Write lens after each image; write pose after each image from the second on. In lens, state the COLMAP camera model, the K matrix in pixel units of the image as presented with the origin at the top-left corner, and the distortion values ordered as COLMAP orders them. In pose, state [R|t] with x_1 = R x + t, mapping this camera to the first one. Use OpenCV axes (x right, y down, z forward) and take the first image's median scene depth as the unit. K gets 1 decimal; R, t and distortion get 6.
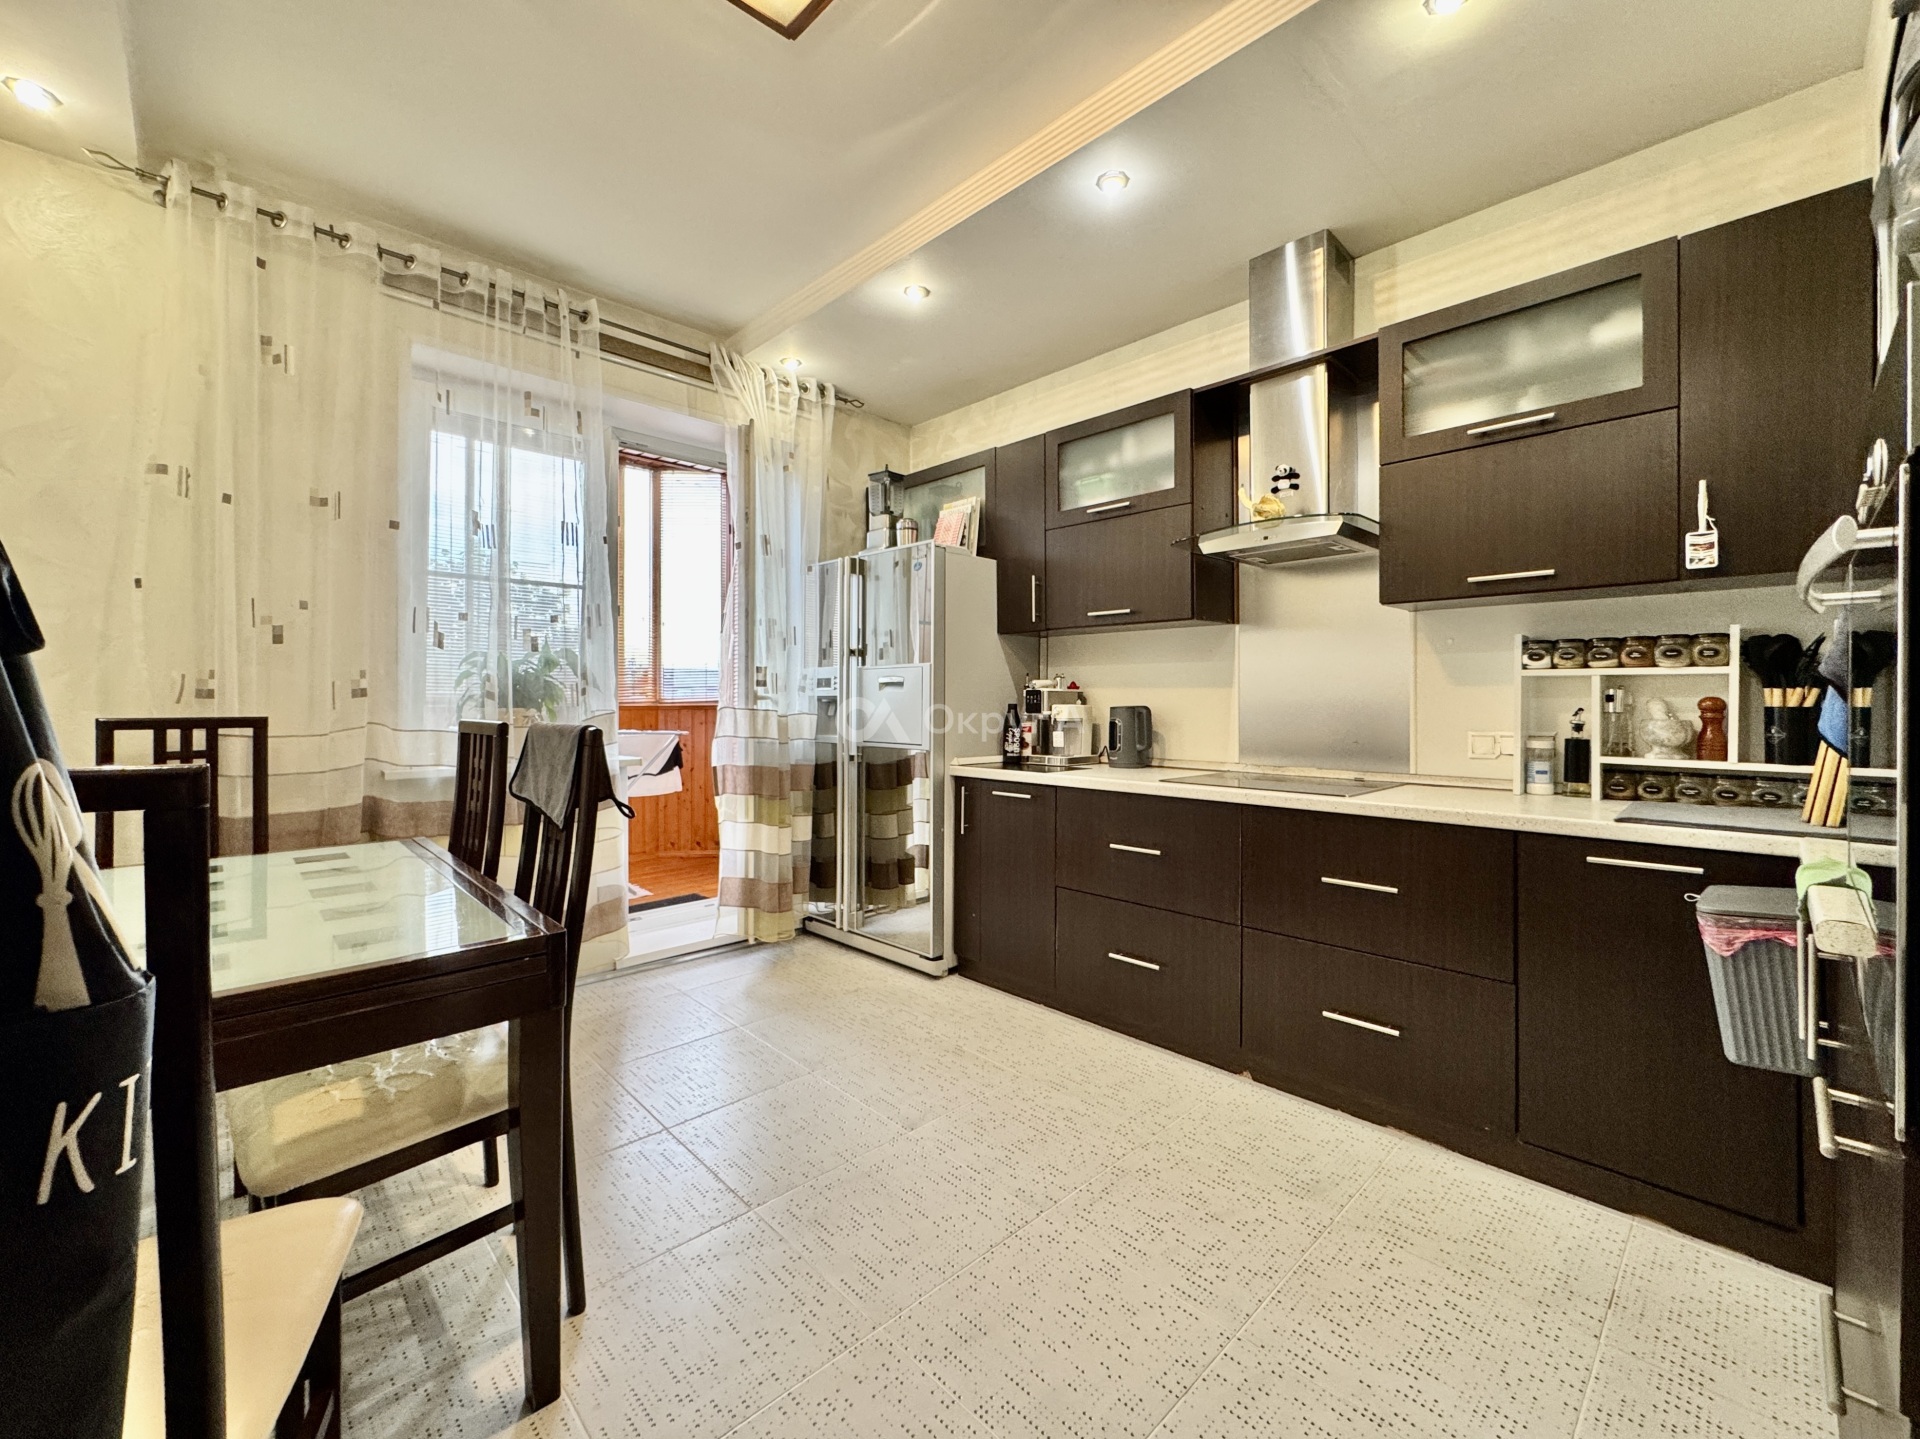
lens RADIAL K [[772.3, 0, 957.4], [0, 772.3, 717.9], [0, 0, 1]] dist [-0.002683, -0.000229]
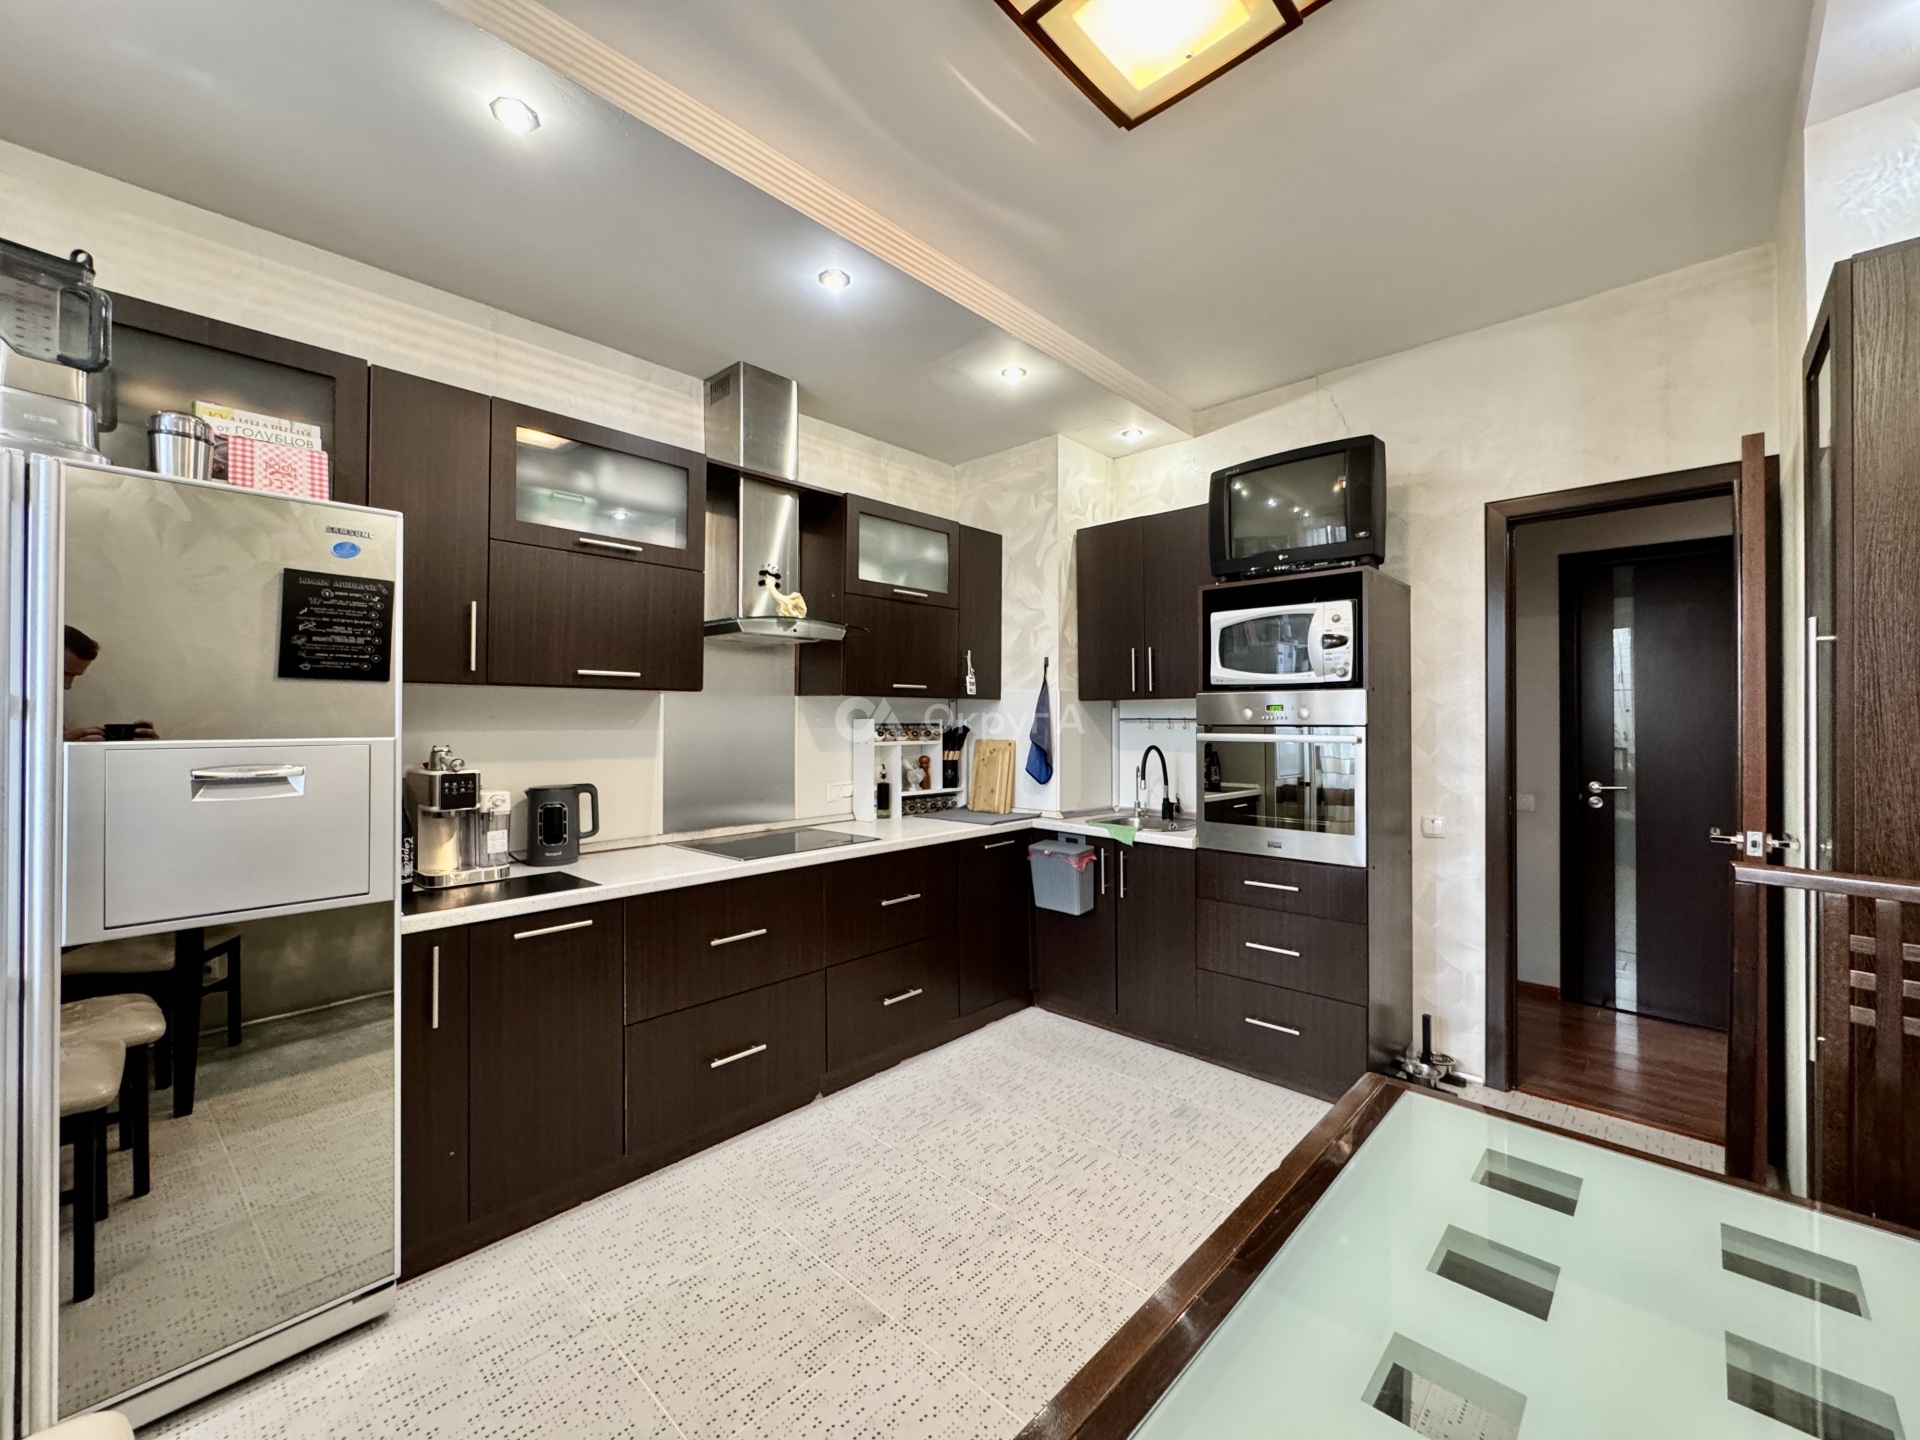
lens RADIAL K [[772.3, 0, 957.4], [0, 772.3, 718.4], [0, 0, 1]] dist [-0.002683, -0.000229]
pose [[-0.035699, 0.002381, 0.999360, -0.845456], [0.024010, 0.999711, -0.001525, -0.103368], [-0.999074, 0.023940, -0.035745, 0.883713]]
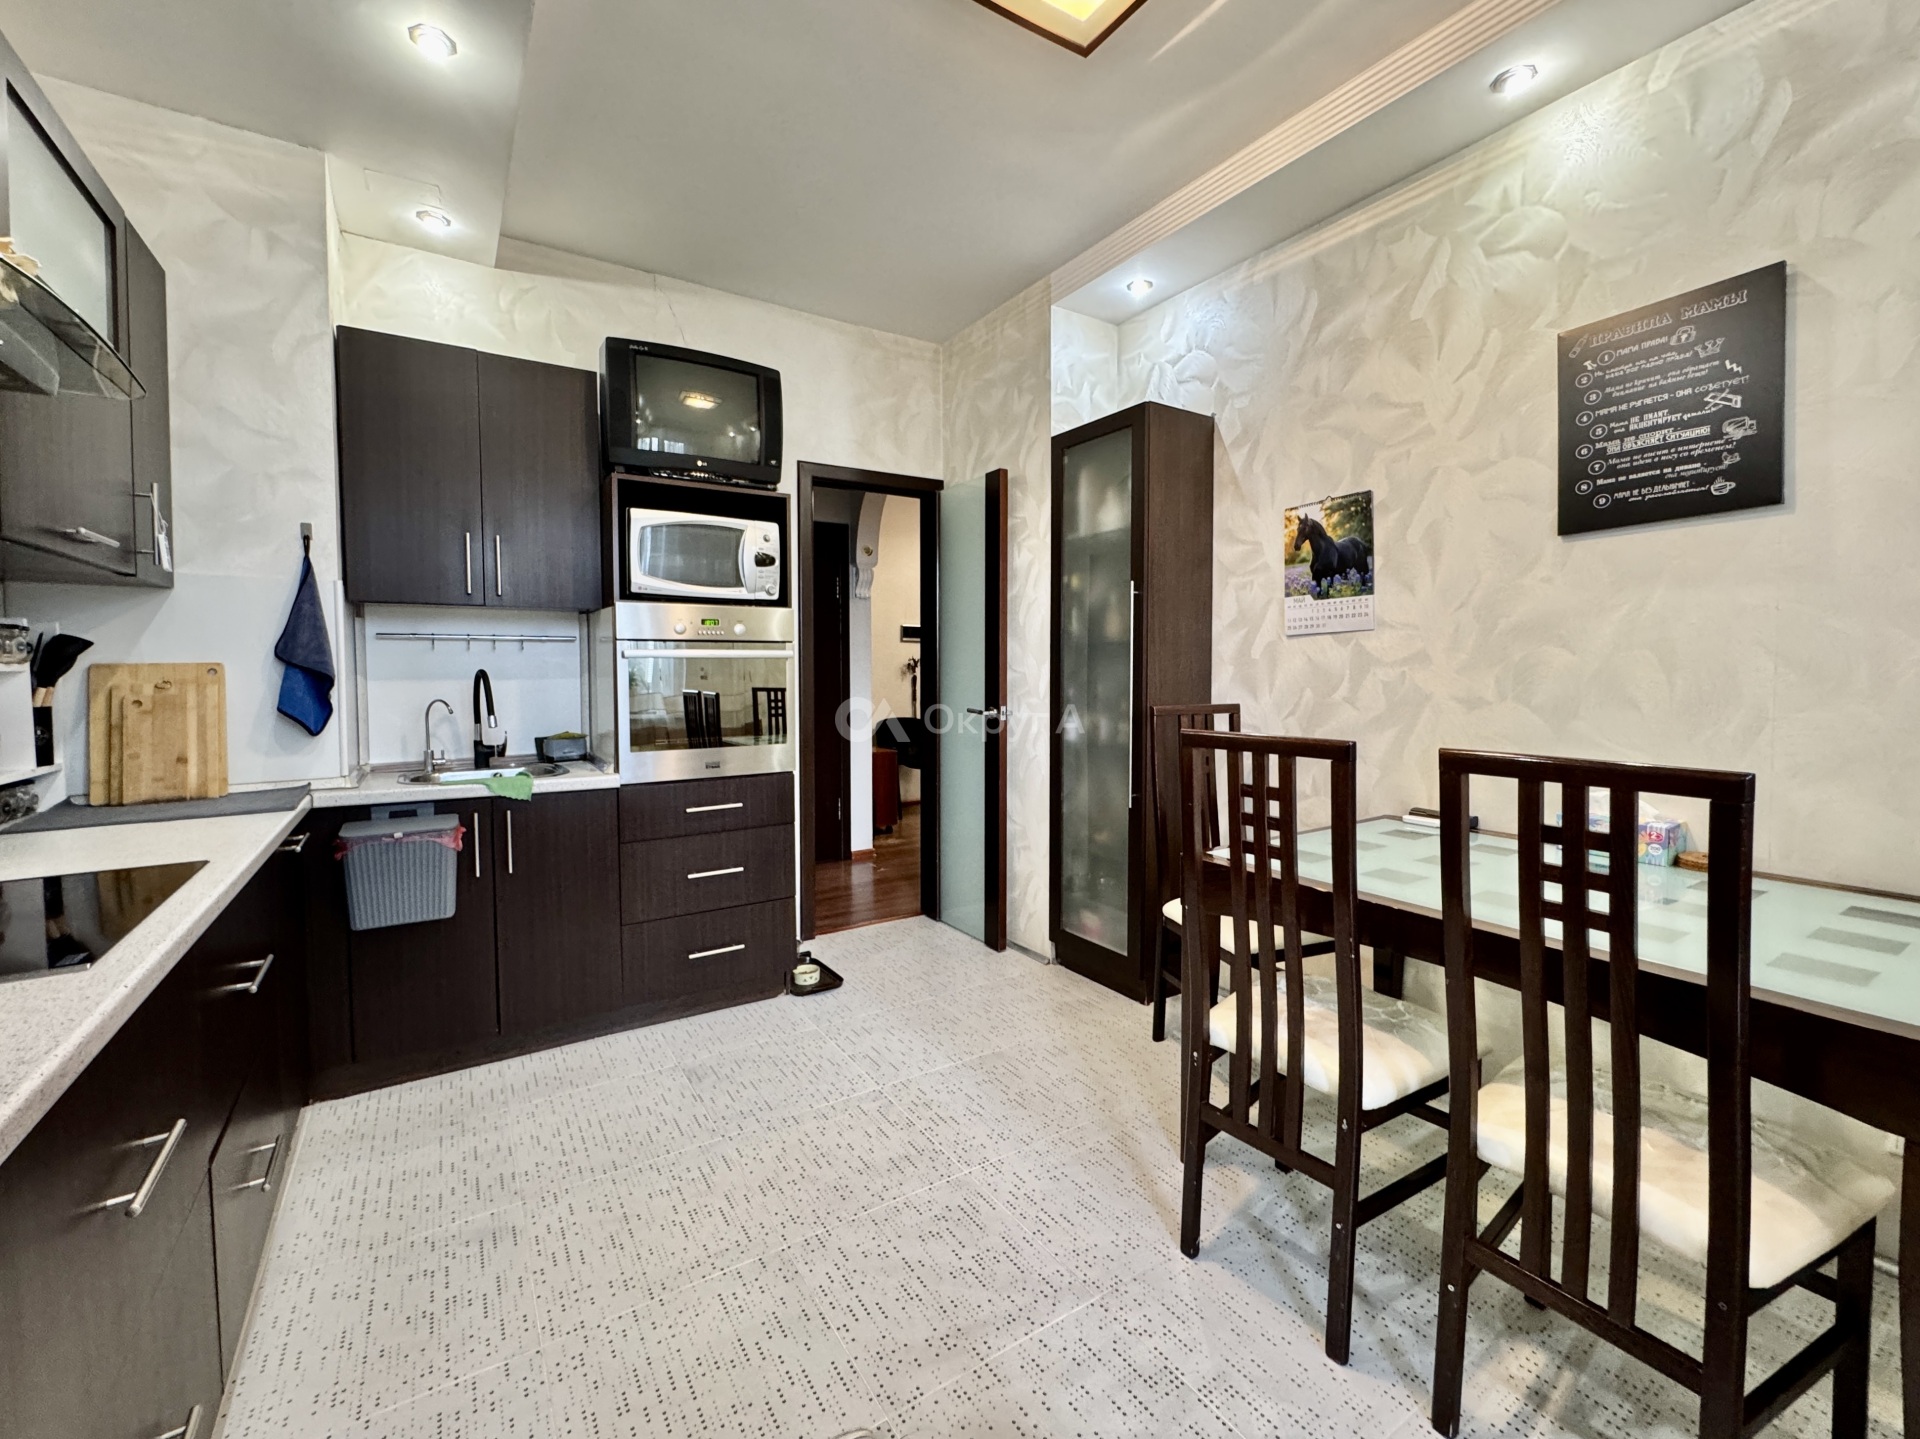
lens RADIAL K [[798.2, 0, 952.0], [0, 798.2, 699.6], [0, 0, 1]] dist [0.000913, 0.000128]
pose [[-0.978140, -0.005920, 0.207863, -0.226023], [0.007830, 0.997837, 0.065263, -0.067645], [-0.207800, 0.065464, -0.975978, 1.469874]]
